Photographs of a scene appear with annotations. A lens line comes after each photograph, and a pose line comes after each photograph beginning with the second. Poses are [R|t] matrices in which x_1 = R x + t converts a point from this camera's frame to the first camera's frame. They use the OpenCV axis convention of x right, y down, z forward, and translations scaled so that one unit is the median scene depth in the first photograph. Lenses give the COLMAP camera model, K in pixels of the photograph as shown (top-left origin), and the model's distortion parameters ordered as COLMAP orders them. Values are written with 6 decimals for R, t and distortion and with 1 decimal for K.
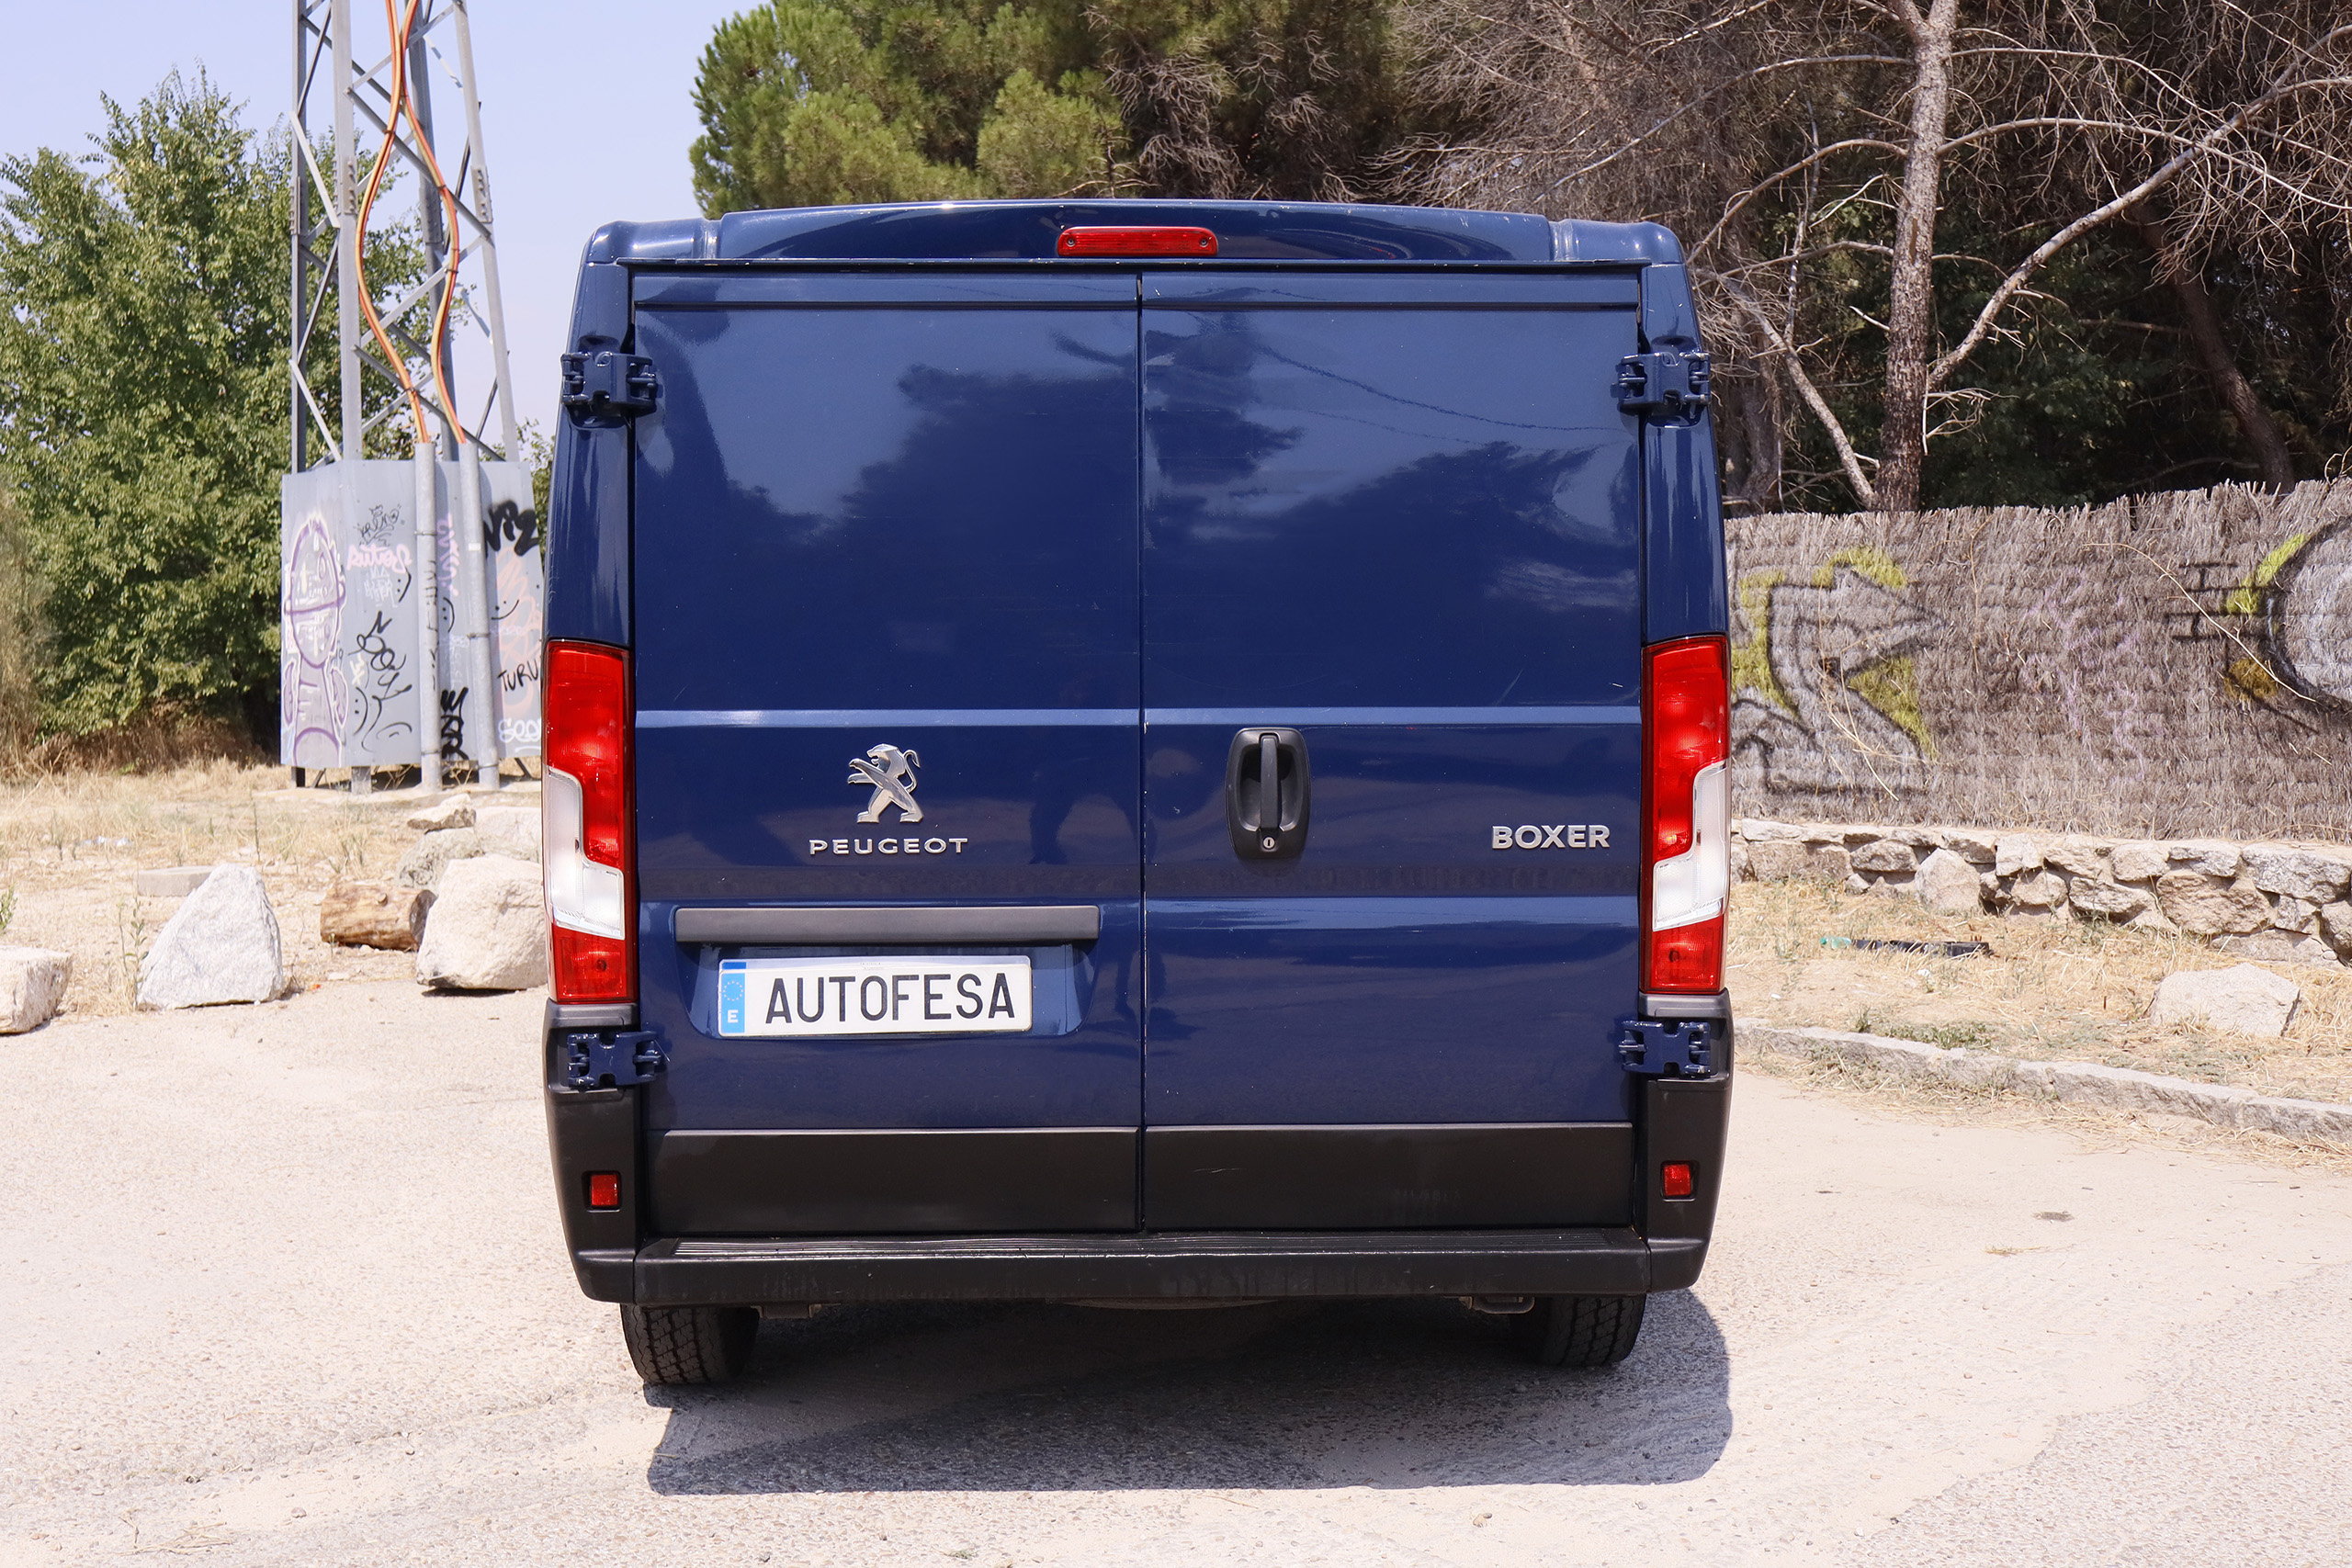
lens RADIAL K [[2531.5, 0, 1176.0], [0, 2531.5, 784.0], [0, 0, 1]] dist [-0.015738, 0.001027]
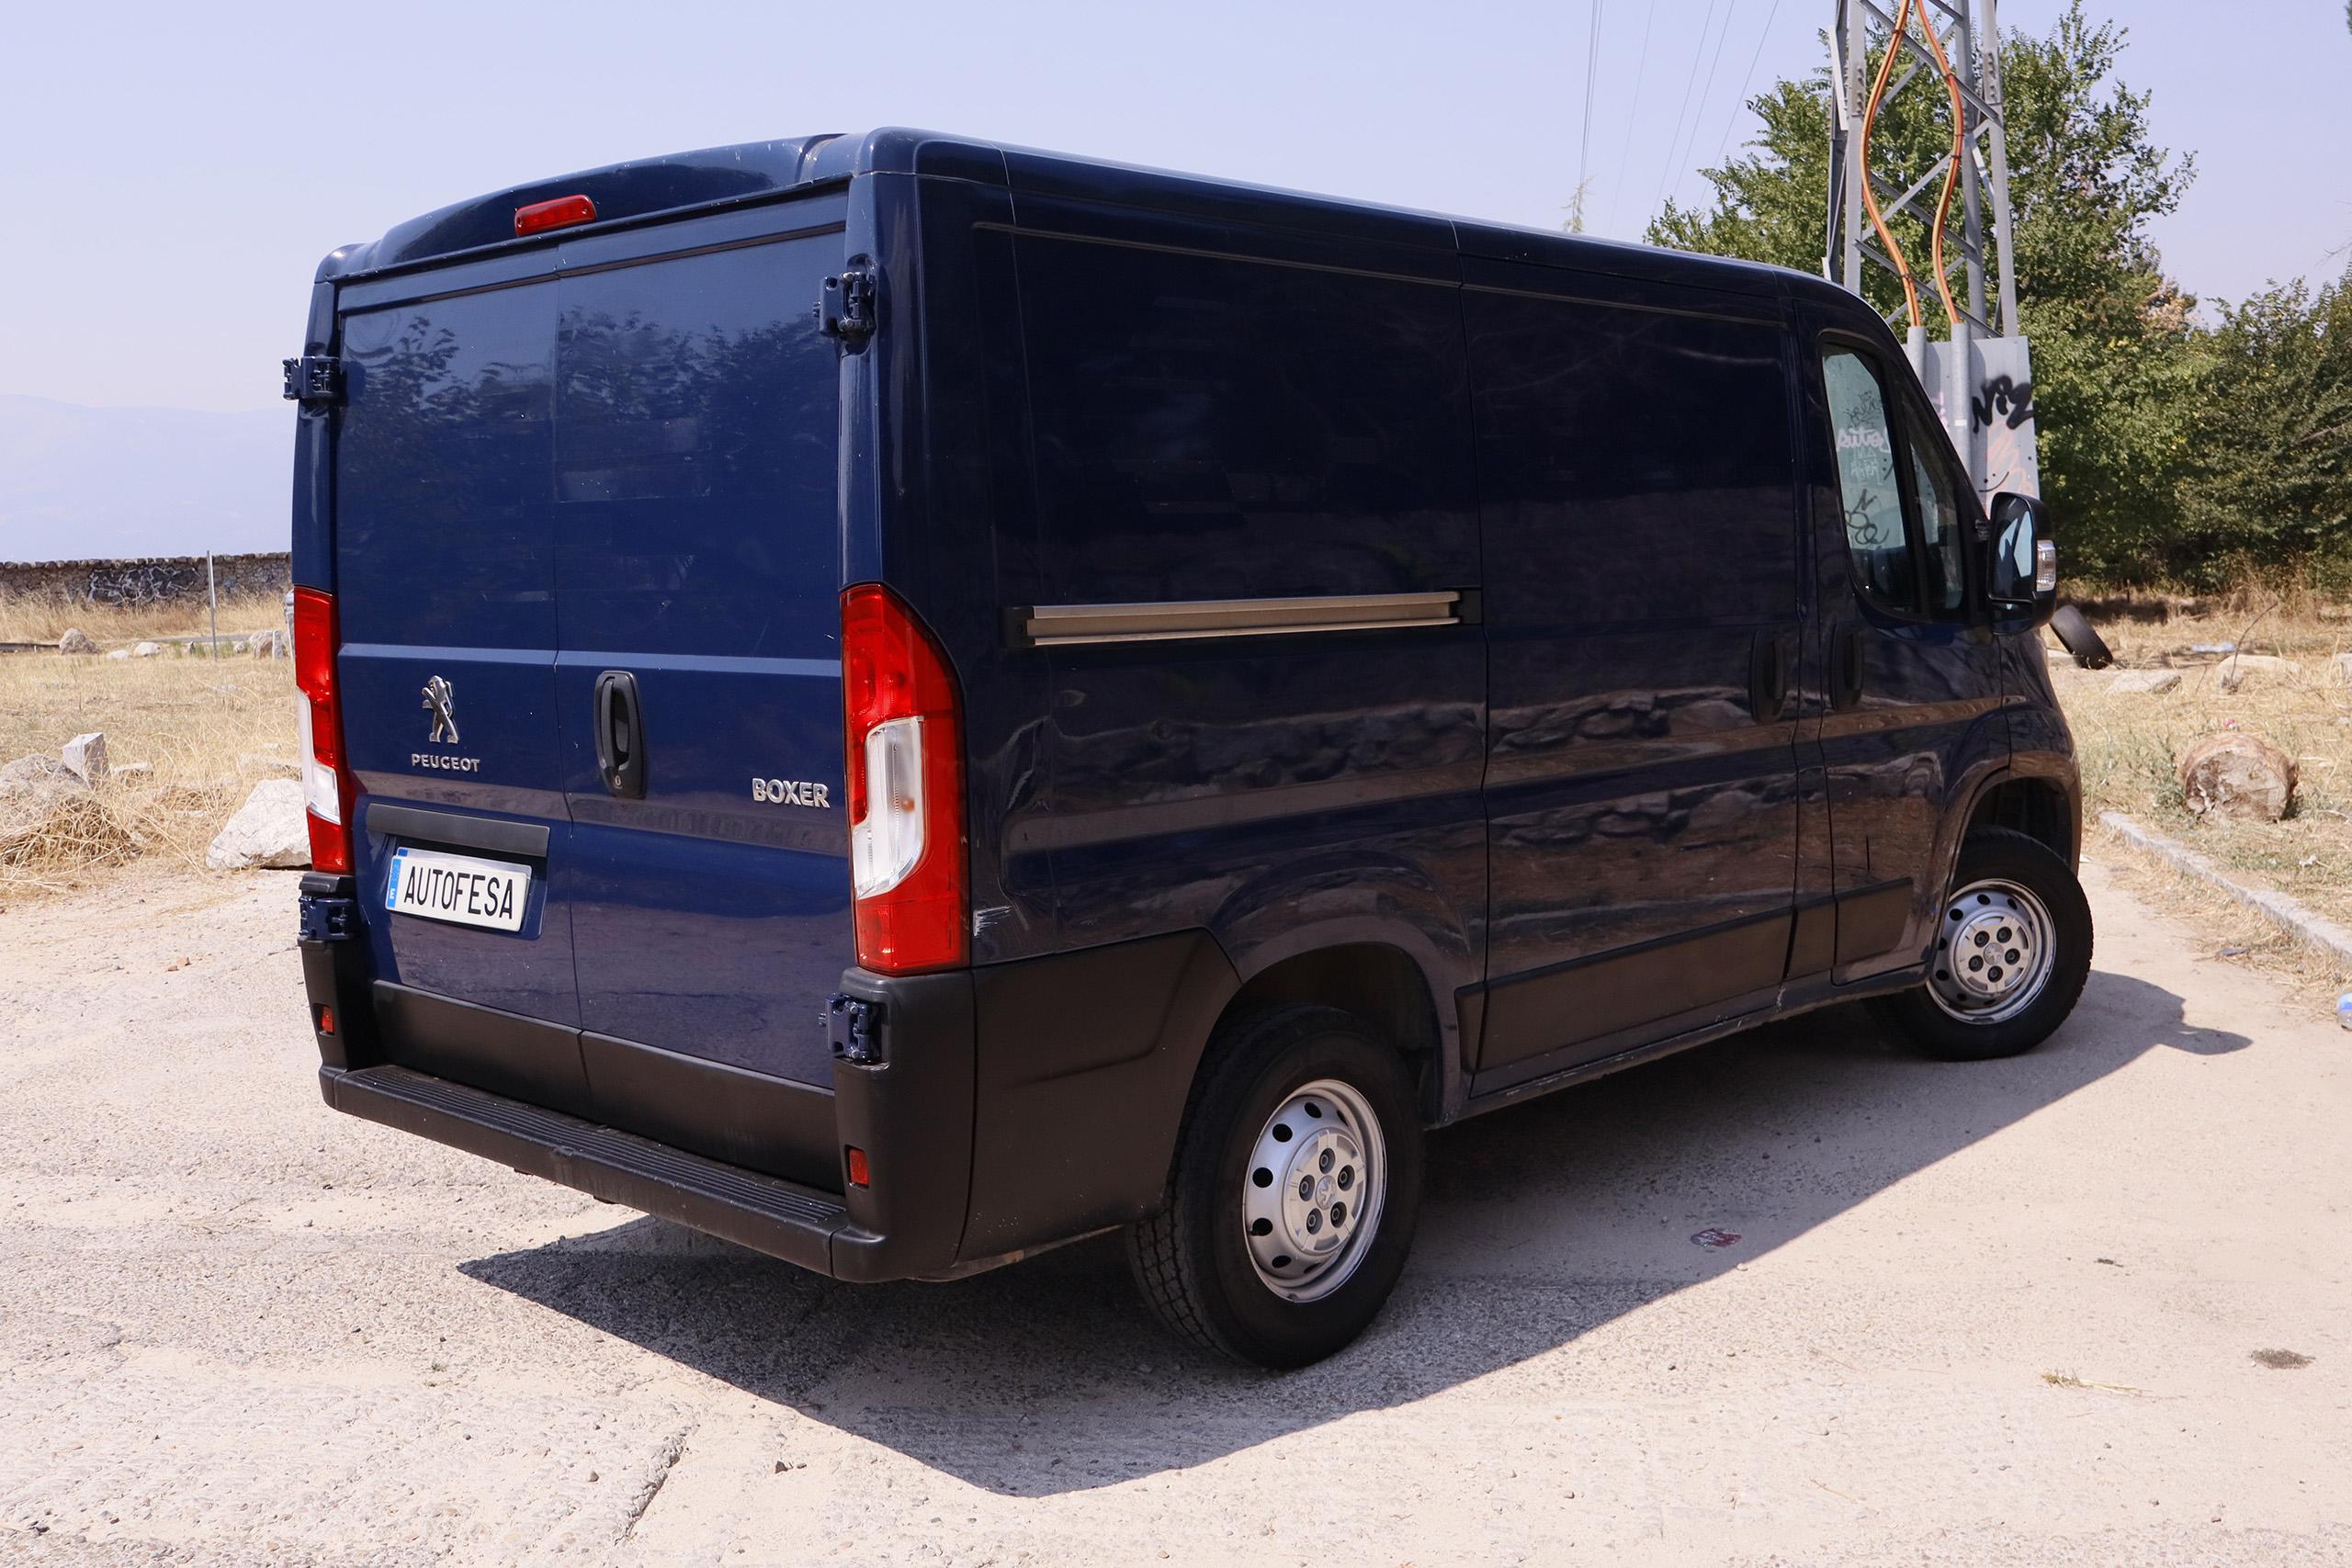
lens RADIAL K [[2297.6, 0, 1176.0], [0, 2297.6, 784.0], [0, 0, 1]] dist [0.004194, -0.014001]
pose [[0.697115, 0.064762, -0.714028, 0.879545], [-0.016656, 0.997106, 0.074175, -0.050066], [0.716766, -0.039816, 0.696176, 0.497931]]
